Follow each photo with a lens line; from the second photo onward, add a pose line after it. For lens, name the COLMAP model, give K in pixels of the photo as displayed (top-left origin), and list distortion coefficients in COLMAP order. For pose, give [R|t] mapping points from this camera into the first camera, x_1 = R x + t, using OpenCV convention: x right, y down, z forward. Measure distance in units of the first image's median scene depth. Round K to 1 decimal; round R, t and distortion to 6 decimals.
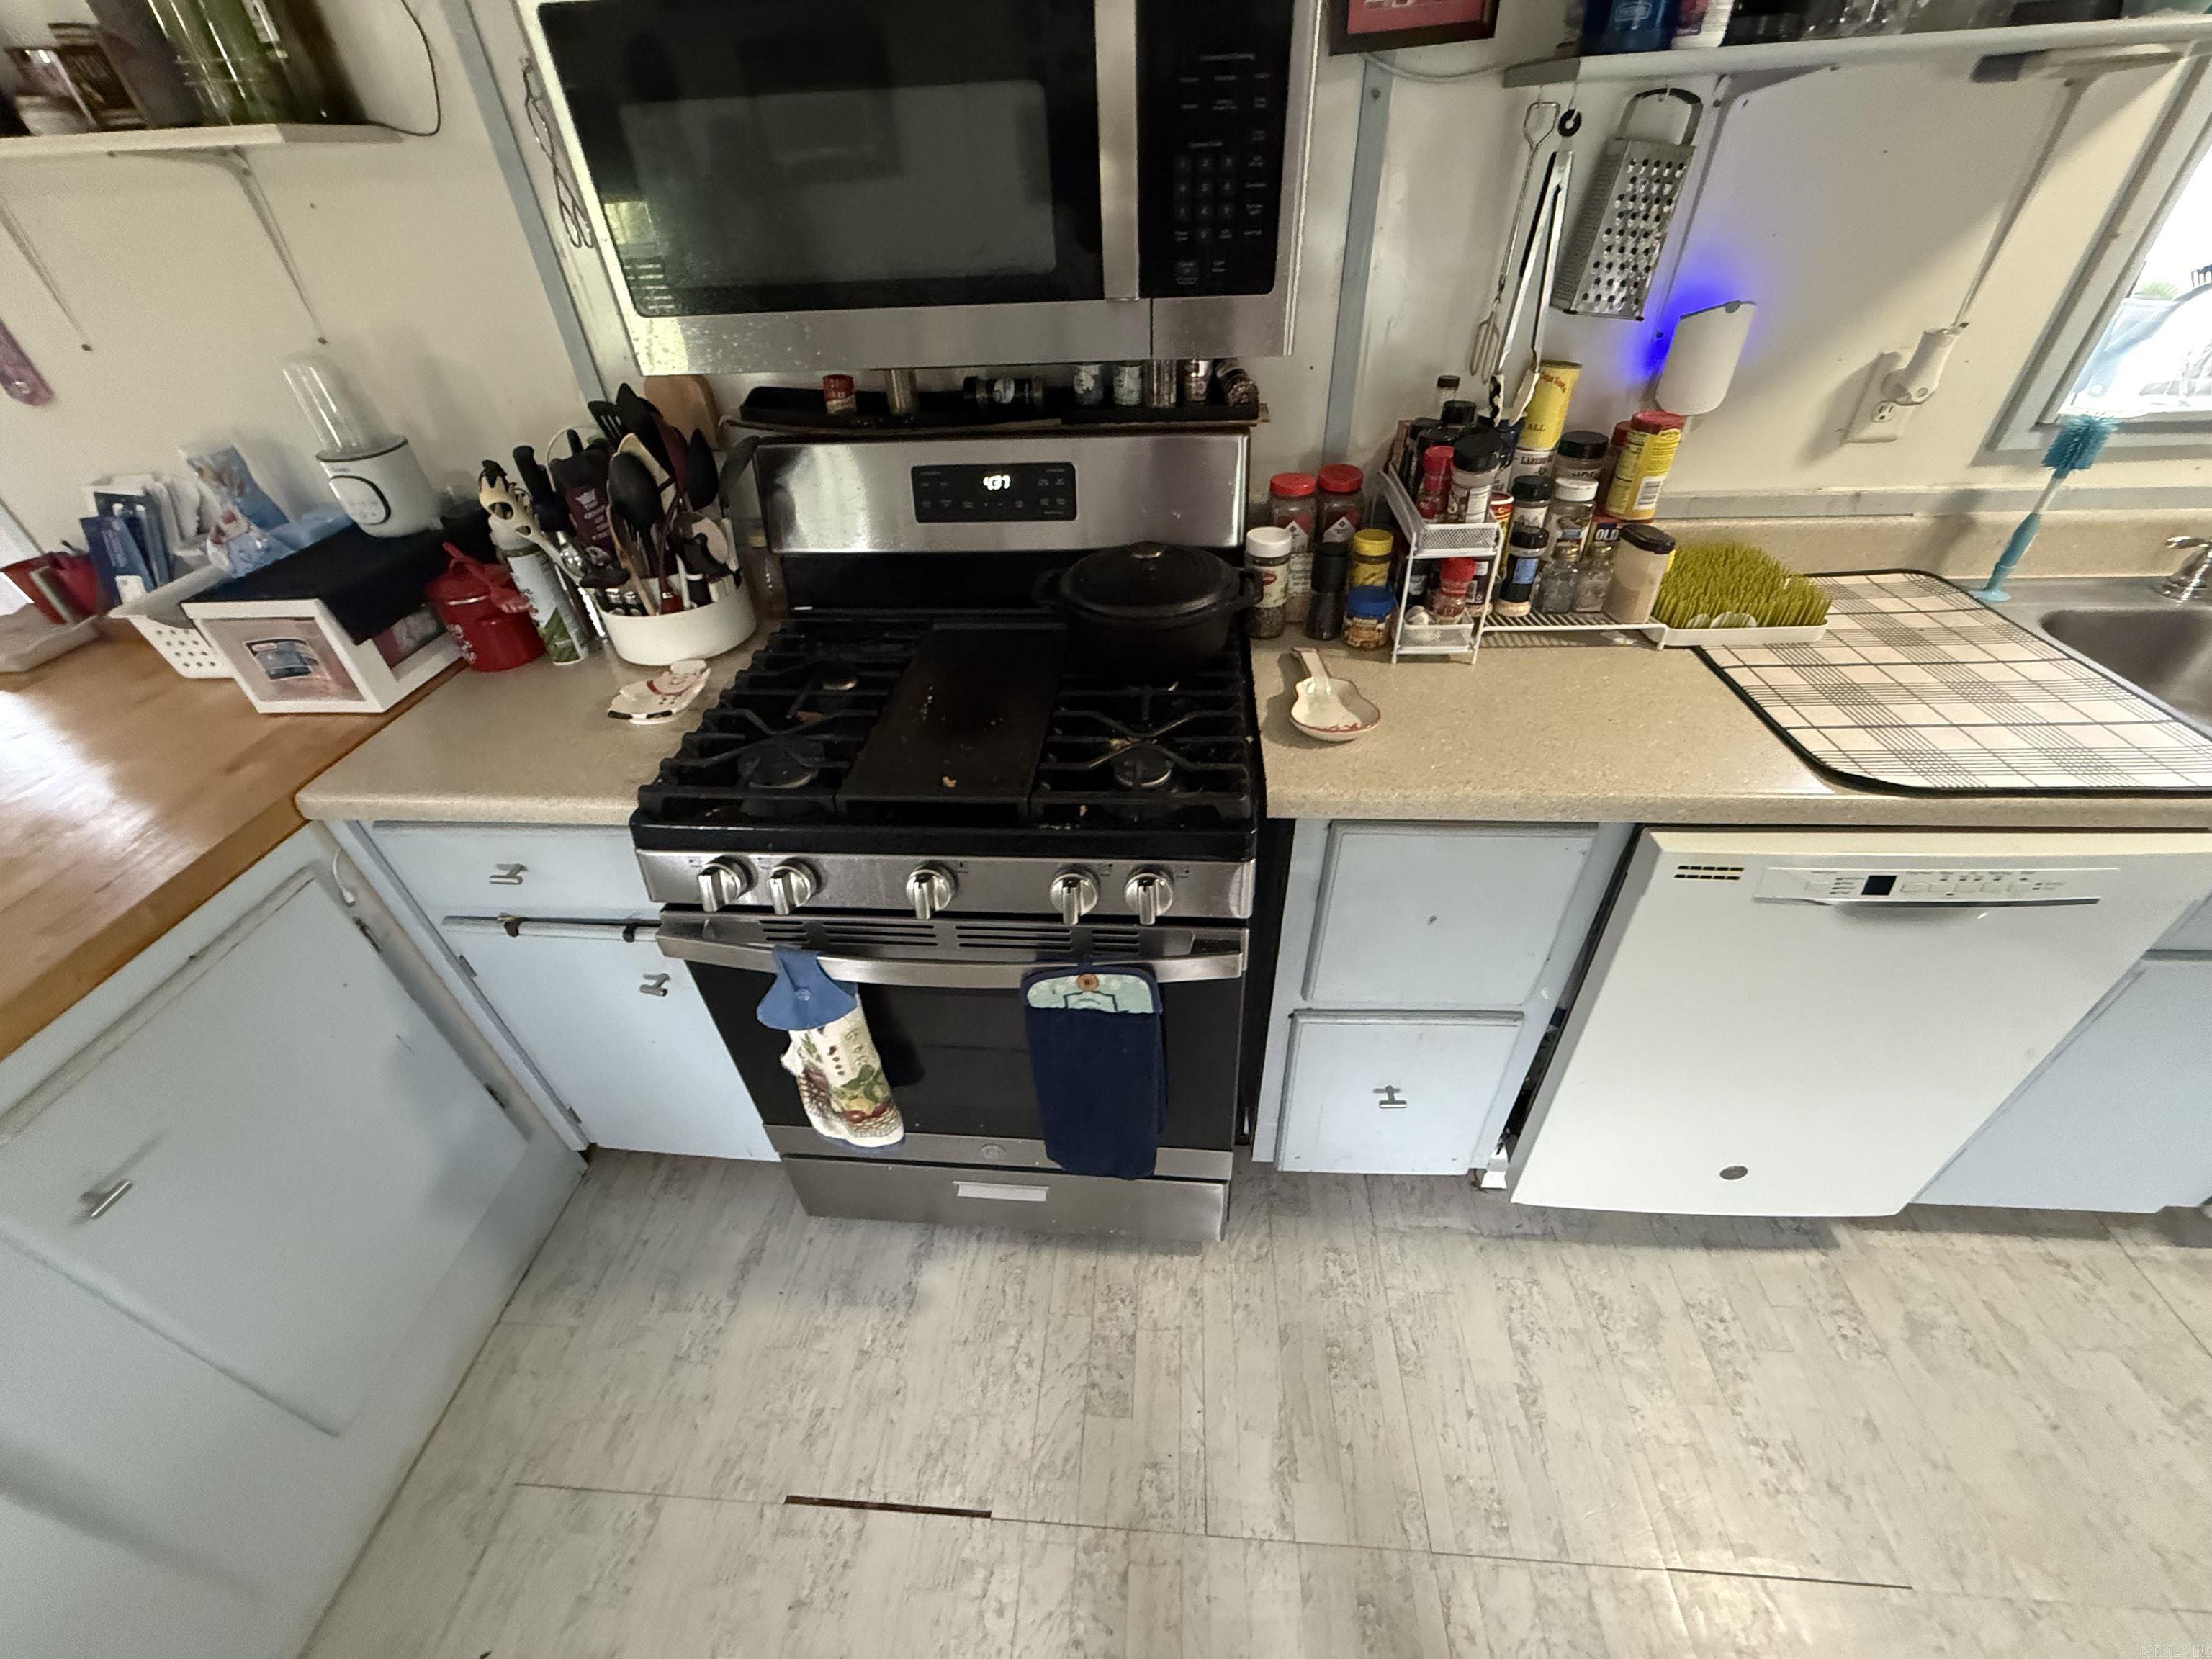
lens RADIAL K [[881.7, 0, 1099.4], [0, 881.7, 825.7], [0, 0, 1]] dist [-0.001051, -0.000286]
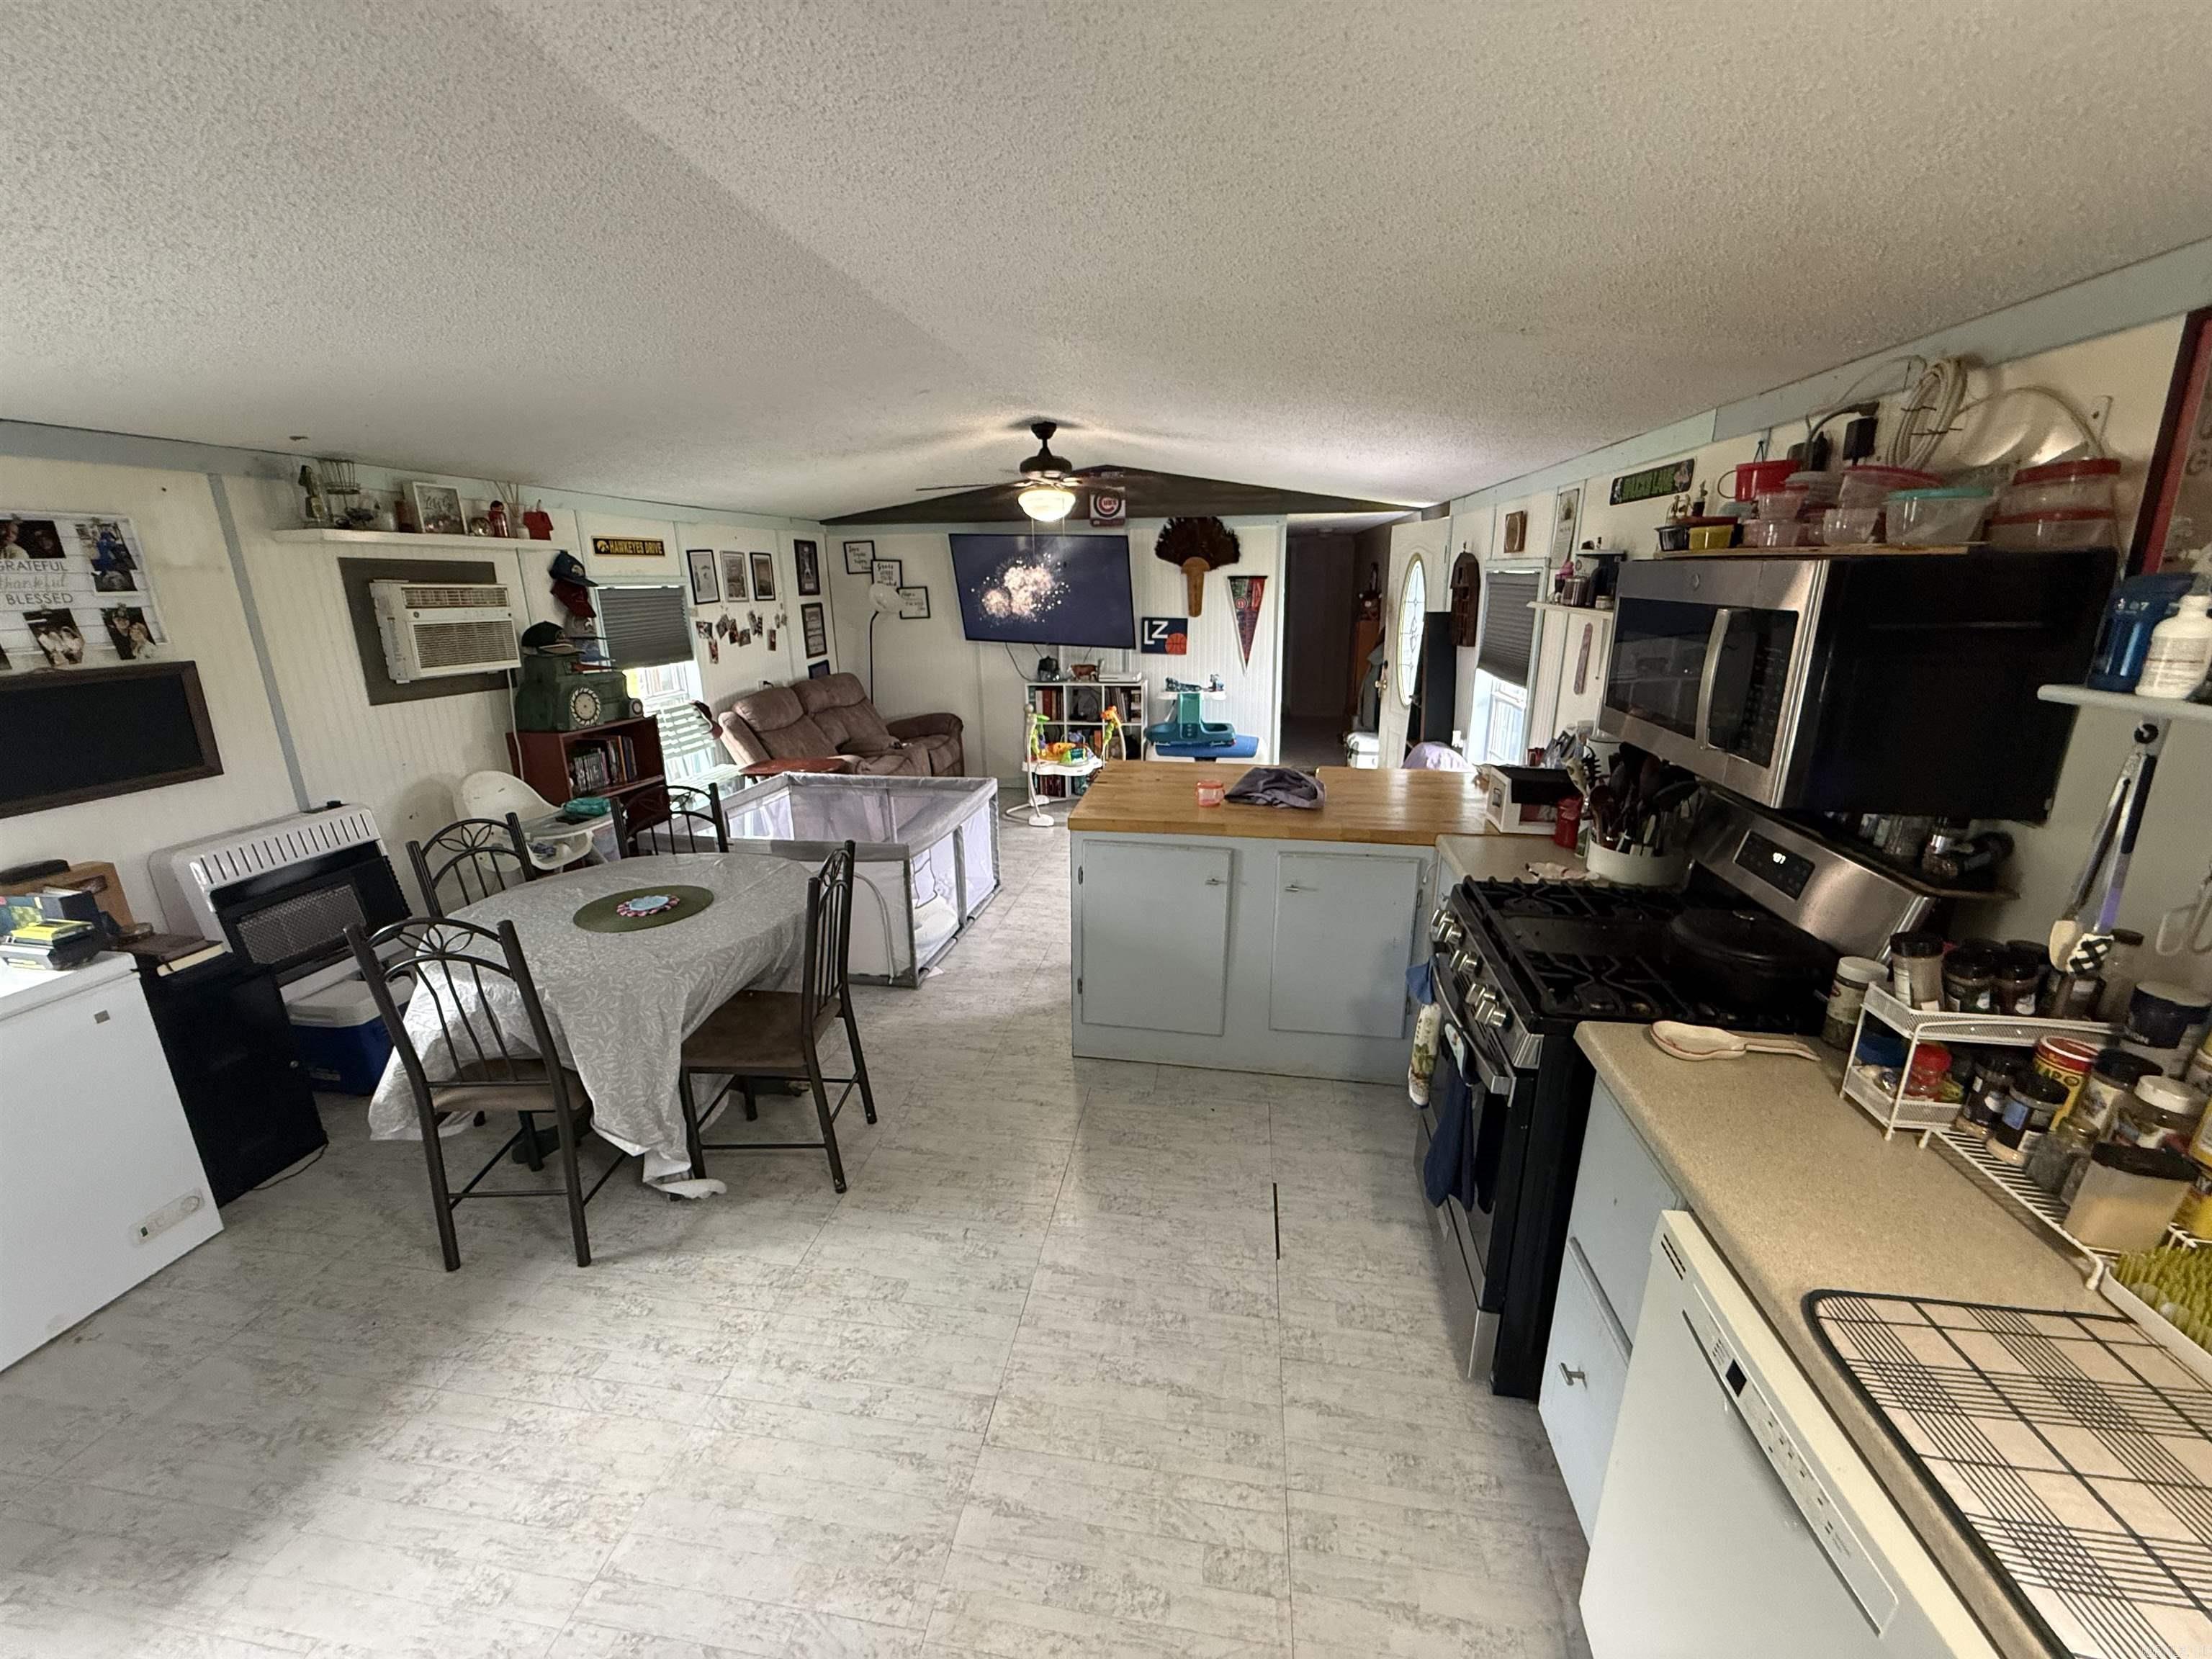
lens RADIAL K [[881.7, 0, 1099.4], [0, 881.7, 825.7], [0, 0, 1]] dist [-0.001051, -0.000286]
pose [[-0.085535, 0.320136, -0.943503, 1.338741], [-0.606963, 0.734226, 0.304152, -0.206296], [0.790114, 0.598687, 0.131508, -0.072741]]
